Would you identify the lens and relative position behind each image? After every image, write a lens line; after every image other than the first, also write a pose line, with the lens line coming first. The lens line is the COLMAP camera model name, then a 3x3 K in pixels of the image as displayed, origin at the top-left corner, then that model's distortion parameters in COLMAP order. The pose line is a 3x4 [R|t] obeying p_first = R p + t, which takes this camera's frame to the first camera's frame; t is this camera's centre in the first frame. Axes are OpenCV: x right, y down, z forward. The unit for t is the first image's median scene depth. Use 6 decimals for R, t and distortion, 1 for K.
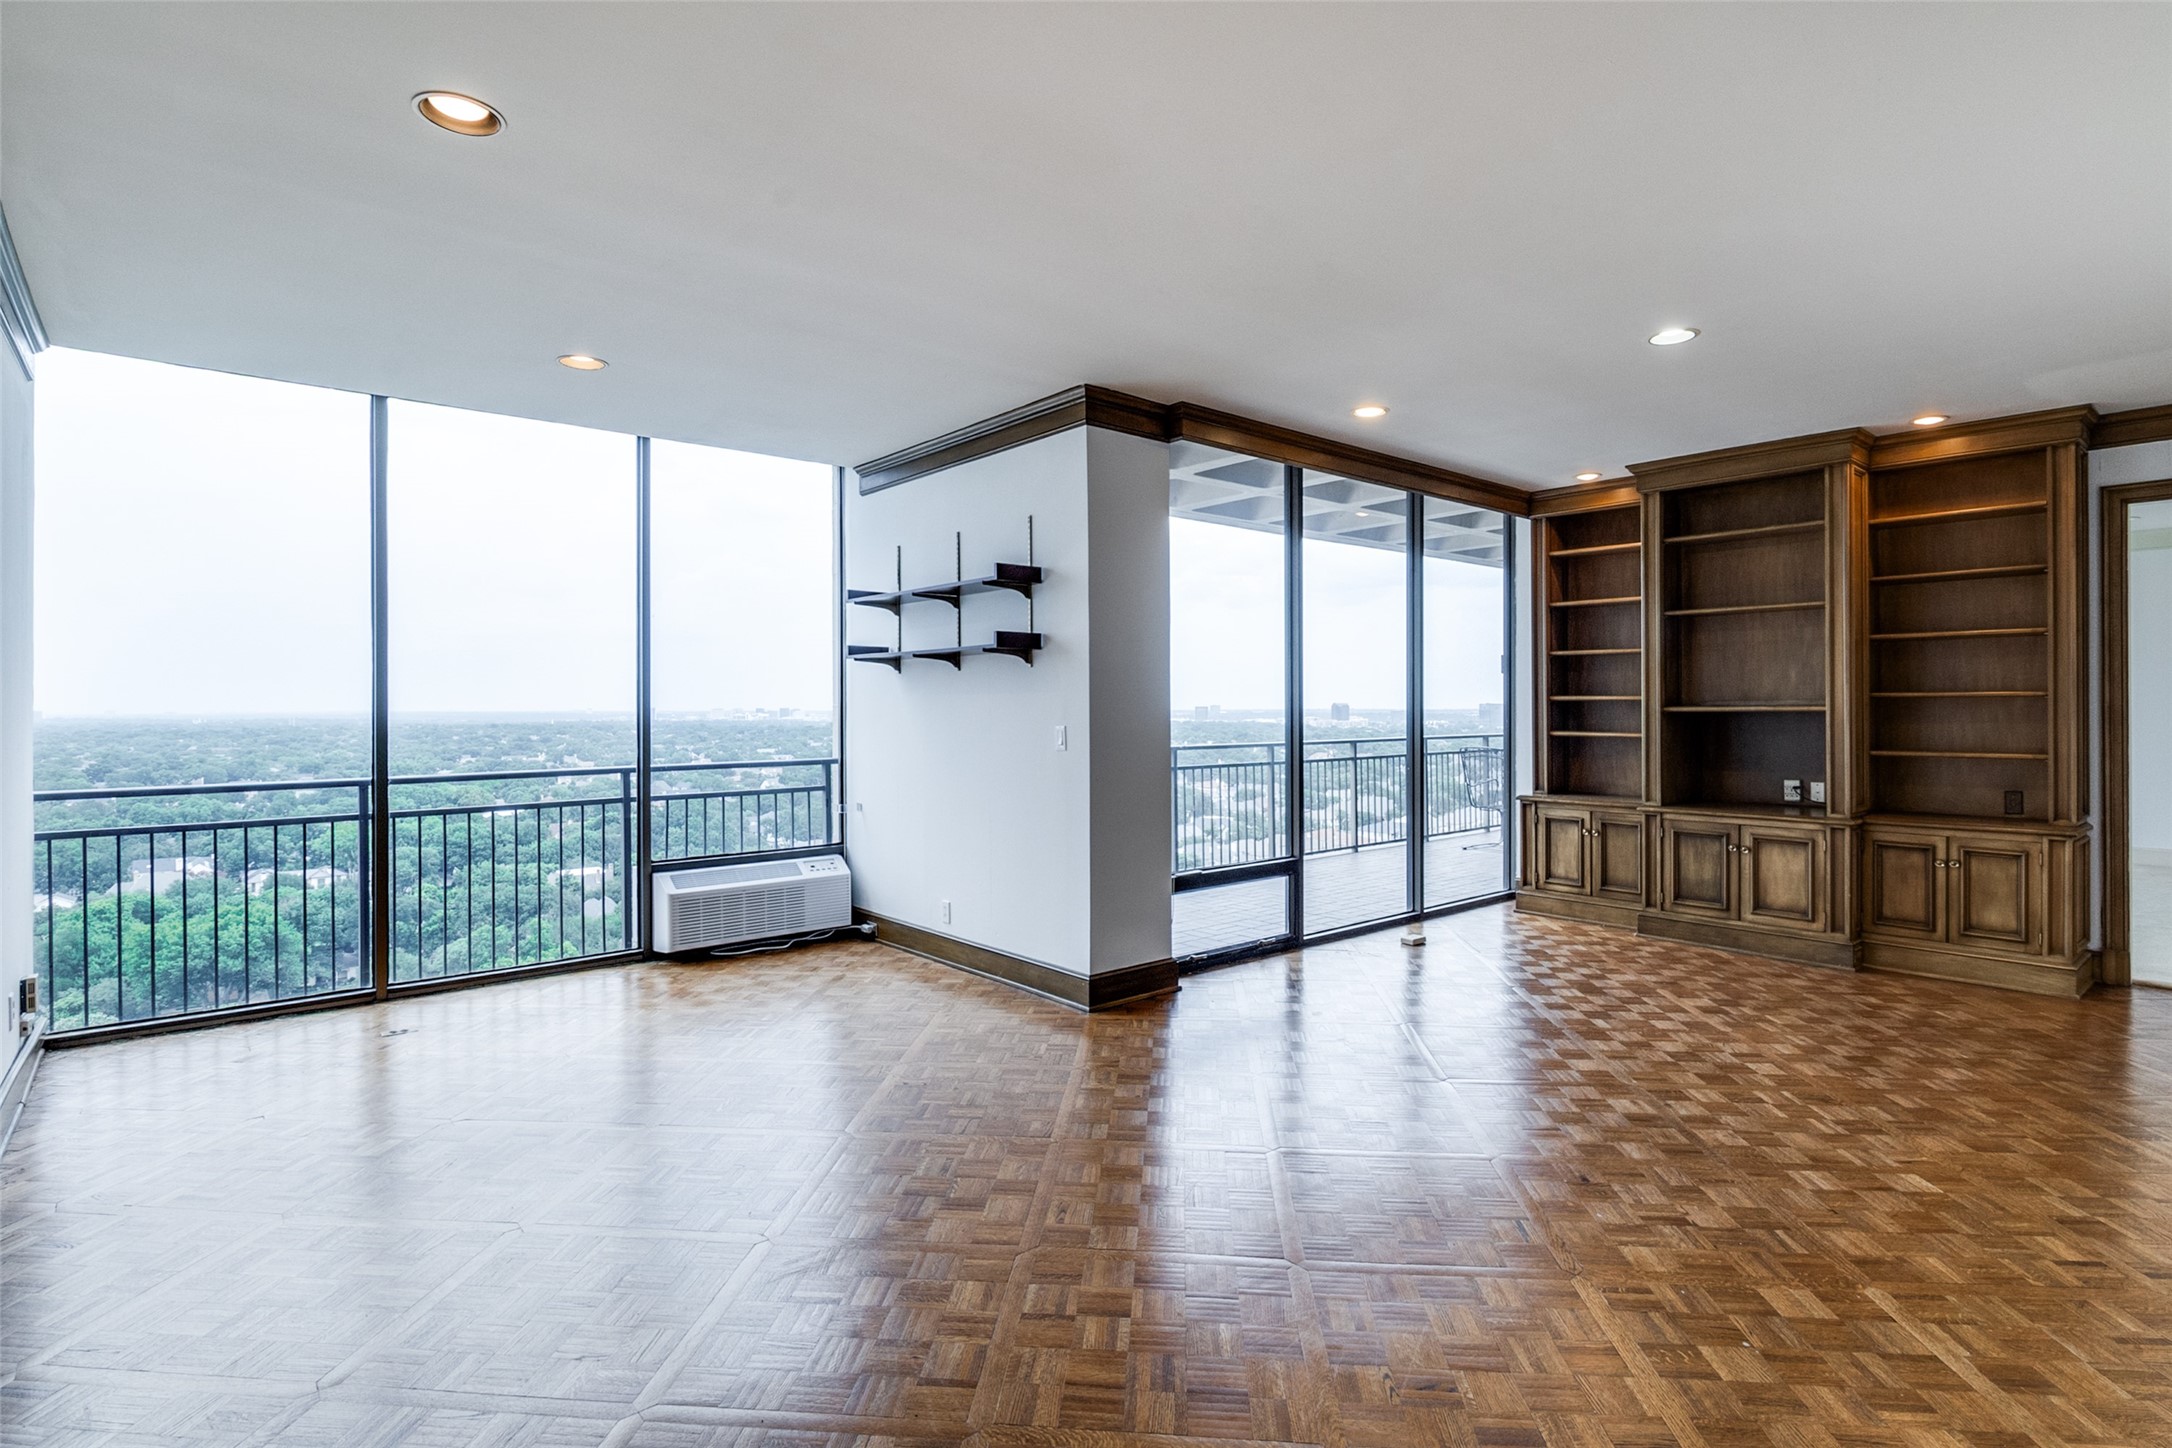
lens RADIAL K [[1074.6, 0, 1098.6], [0, 1074.6, 714.1], [0, 0, 1]] dist [0.007880, -0.003450]
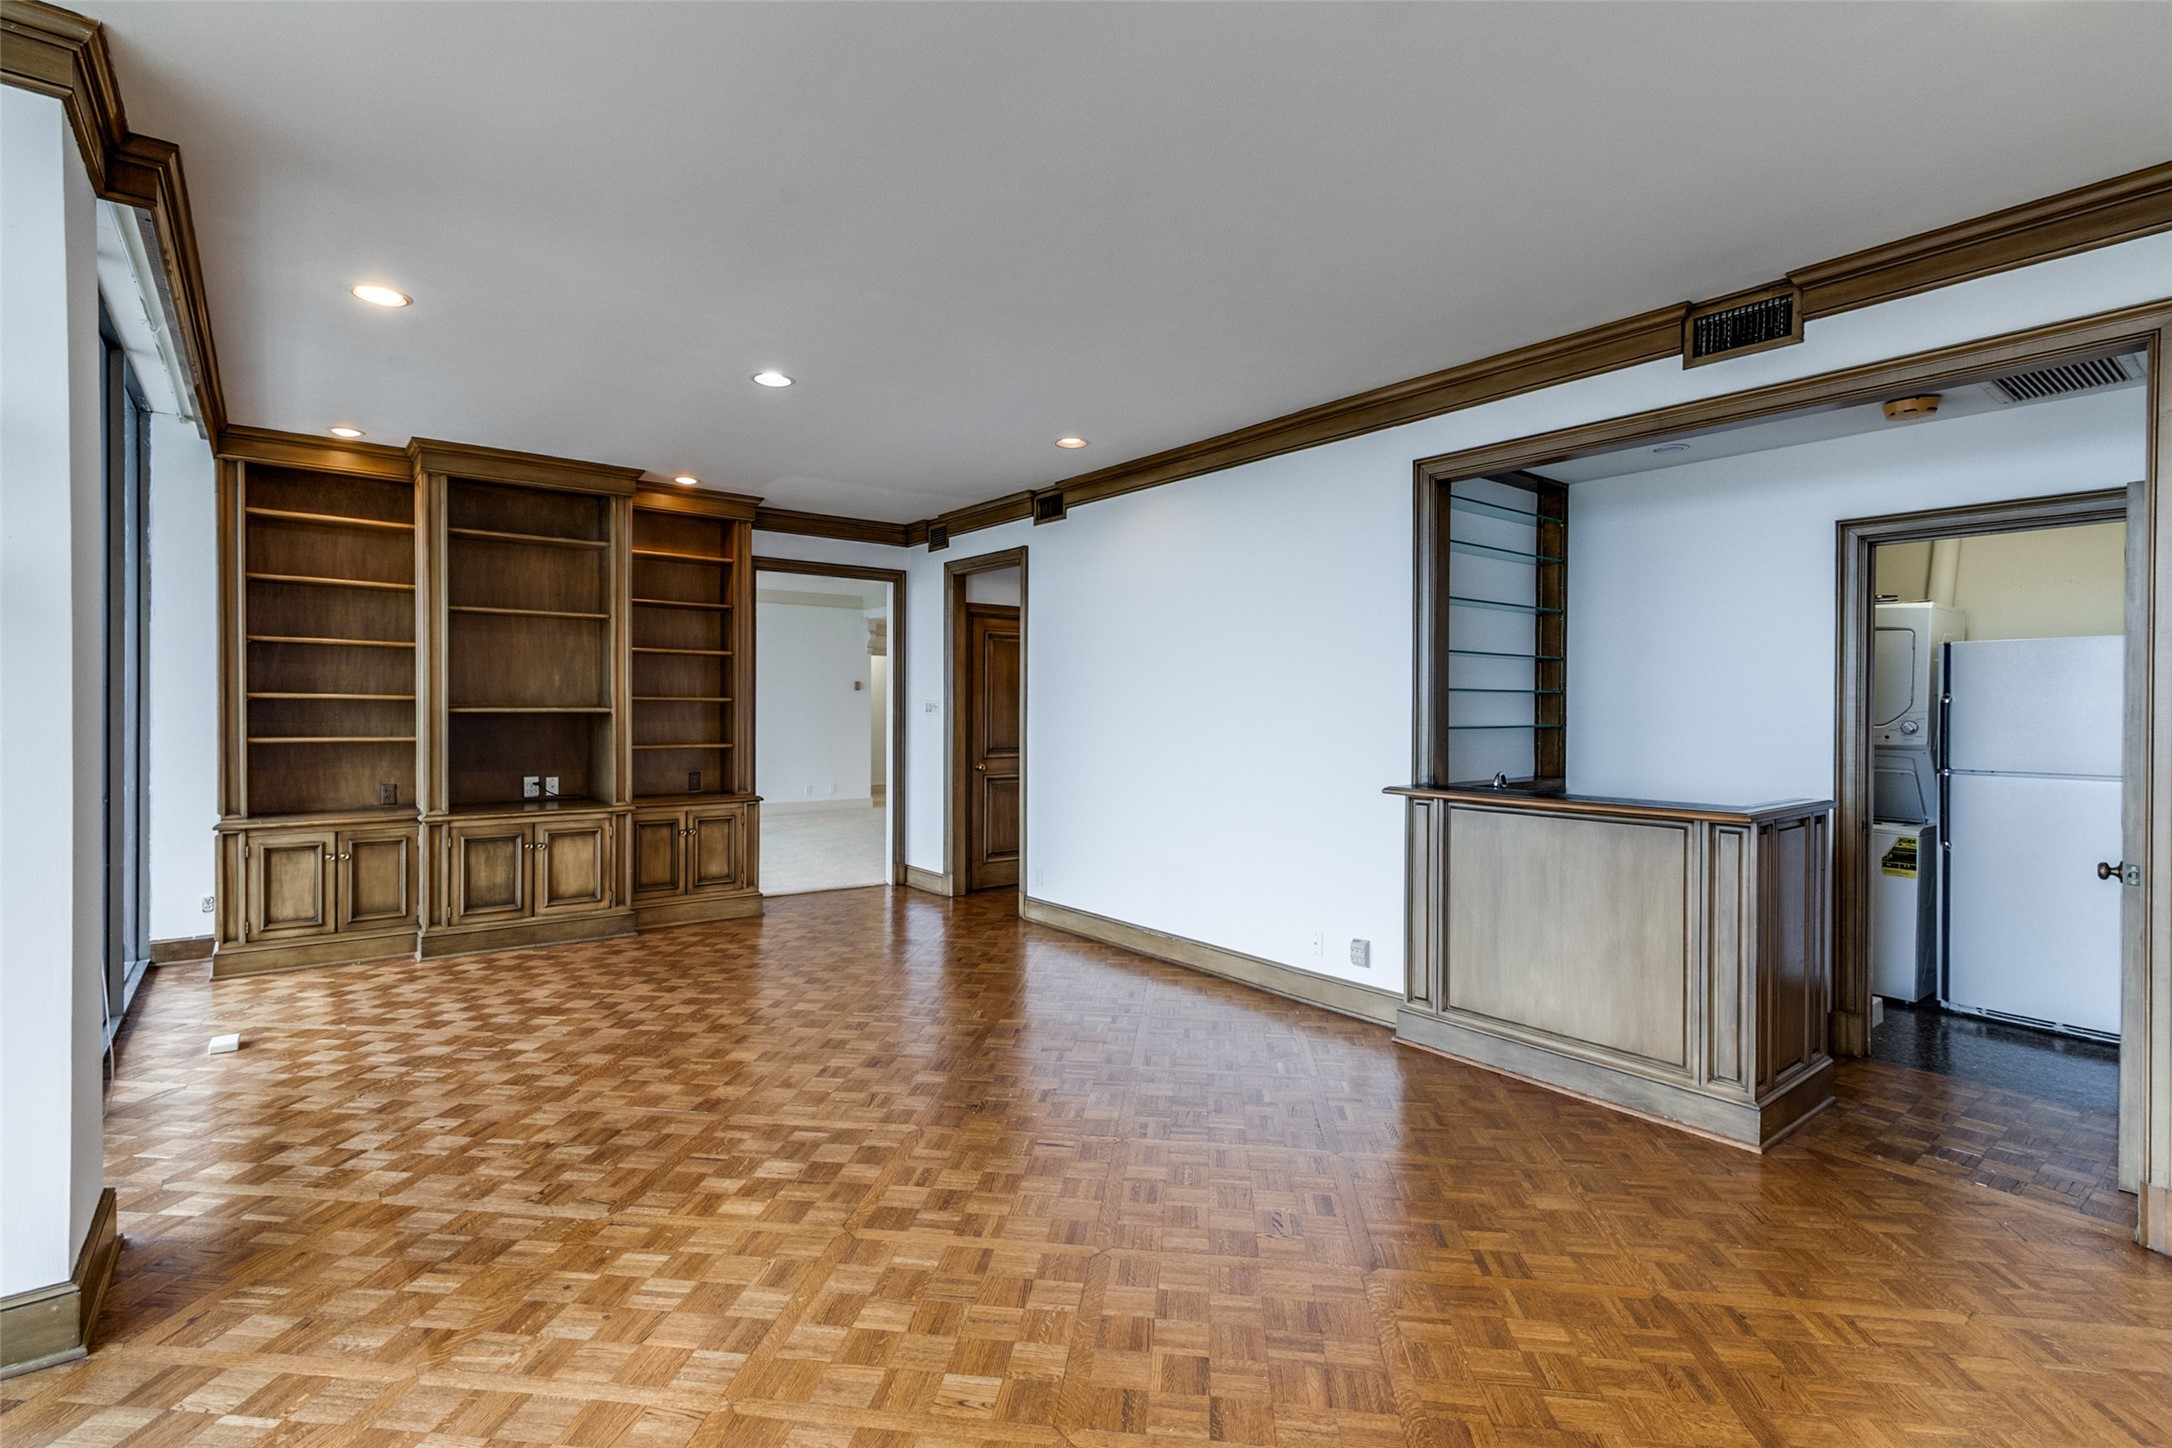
lens RADIAL K [[1023.4, 0, 1083.3], [0, 1023.4, 707.0], [0, 0, 1]] dist [0.003599, 0.002026]
pose [[0.036989, 0.003865, 0.999308, -0.361941], [0.002319, 0.999989, -0.003953, -0.002633], [-0.999313, 0.002463, 0.036979, 0.444237]]
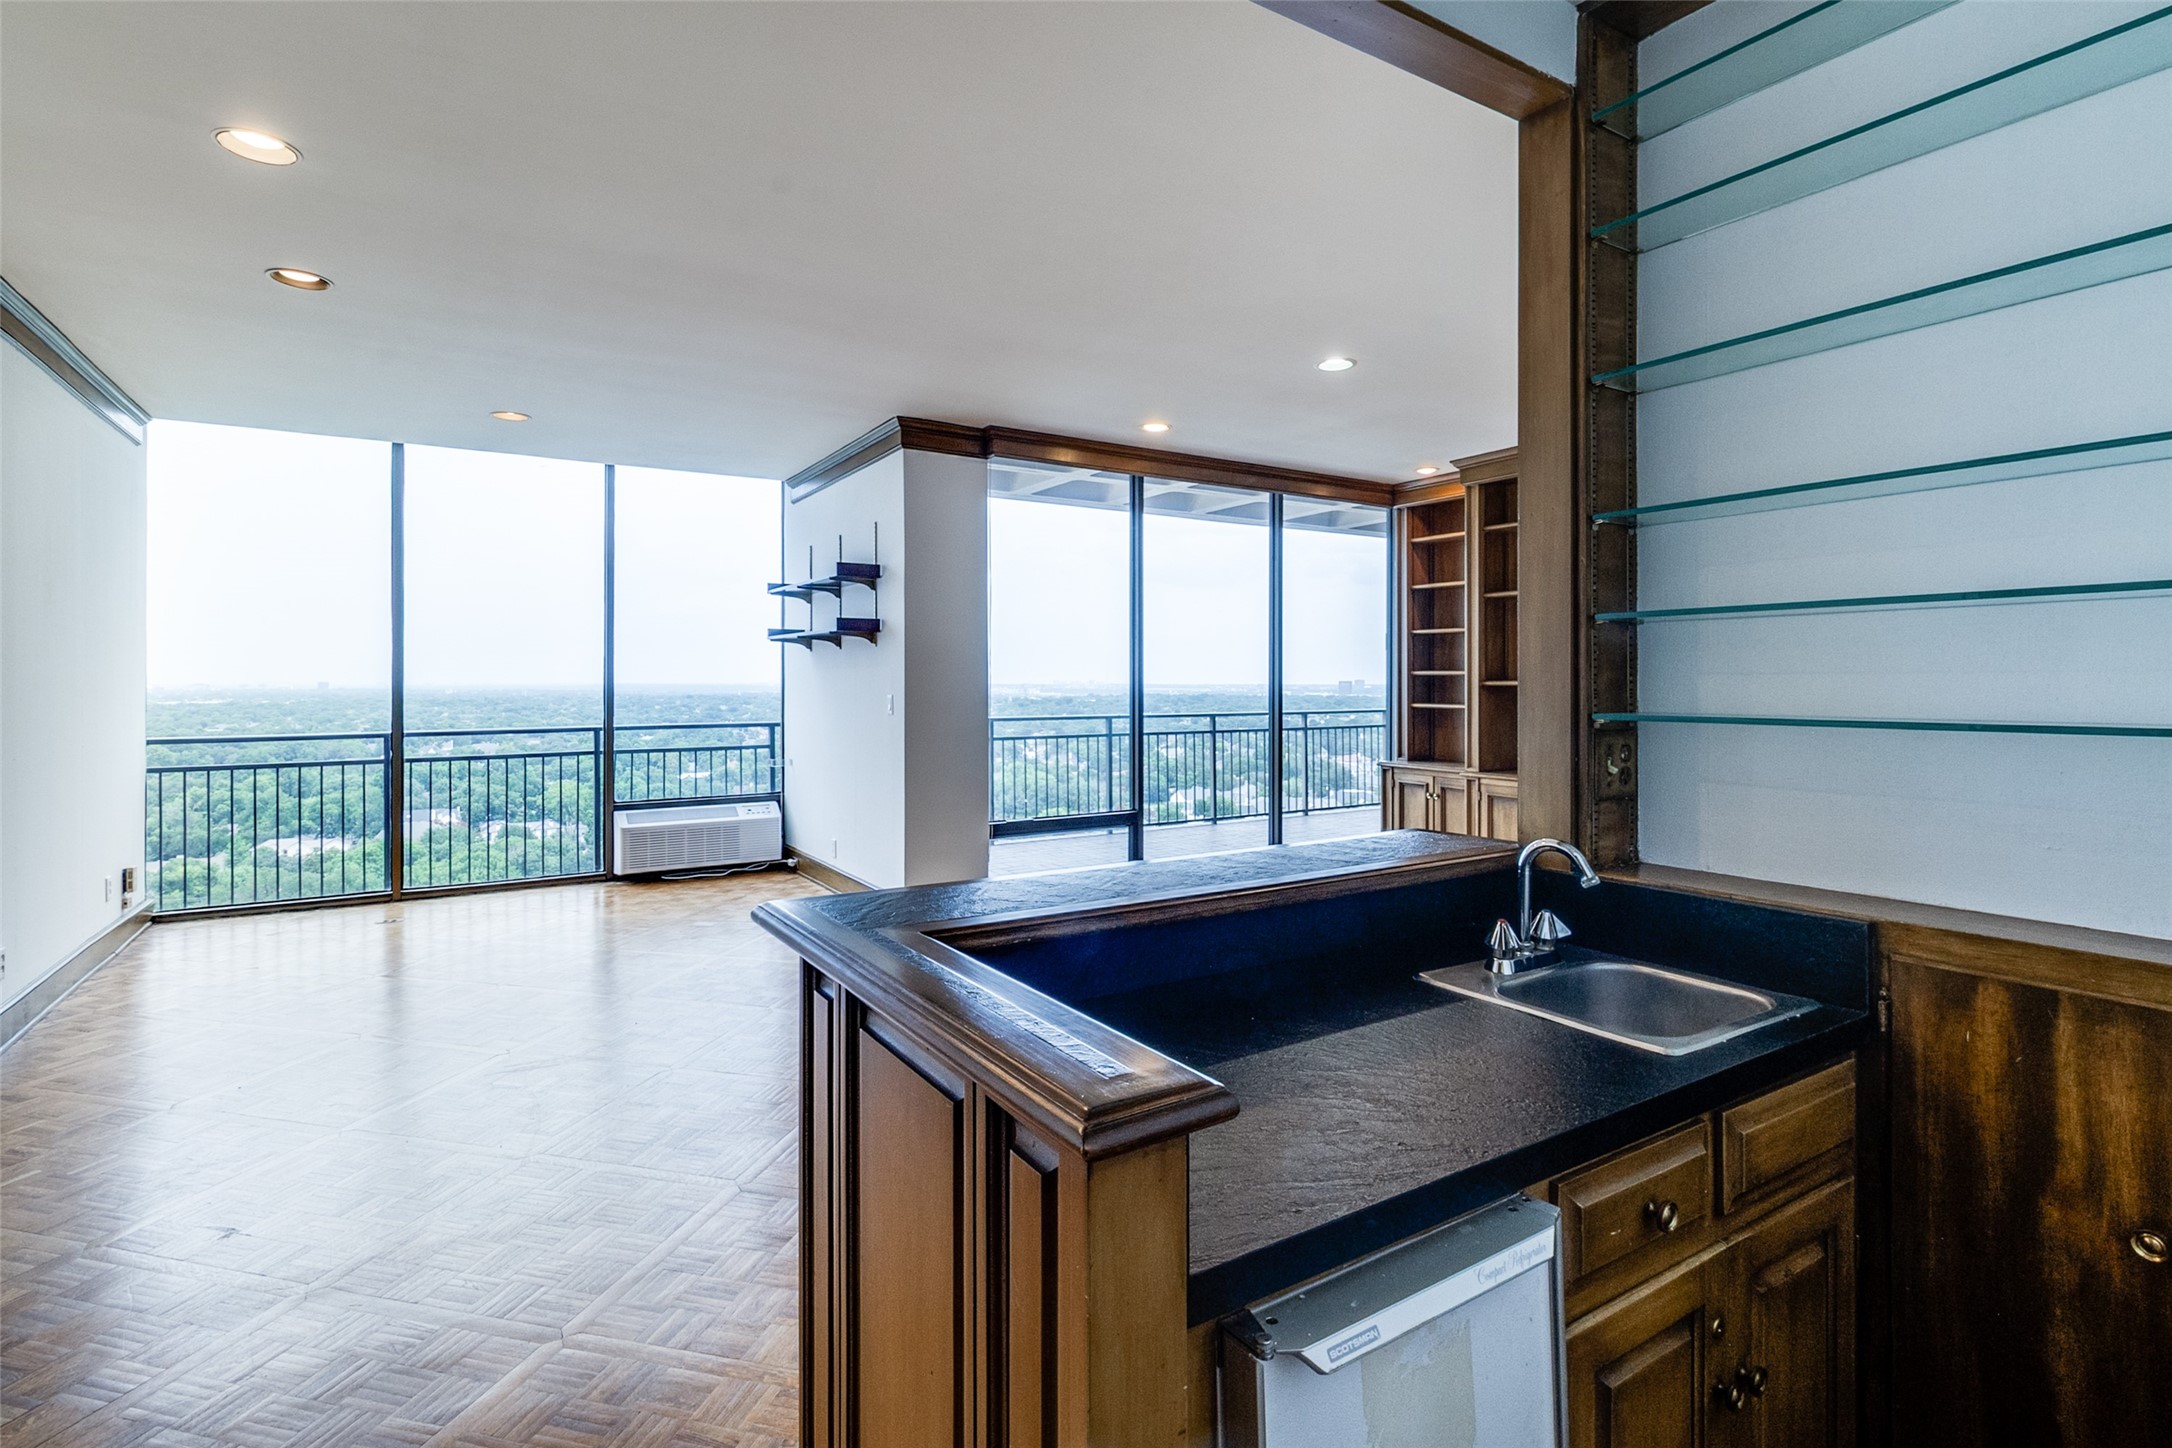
lens RADIAL K [[1023.4, 0, 1080.2], [0, 1023.4, 685.7], [0, 0, 1]] dist [0.003599, 0.002026]
pose [[0.988209, 0.003466, -0.153070, 0.297406], [-0.003892, 0.999989, -0.002483, 0.001996], [0.153060, 0.003049, 0.988212, -0.096480]]
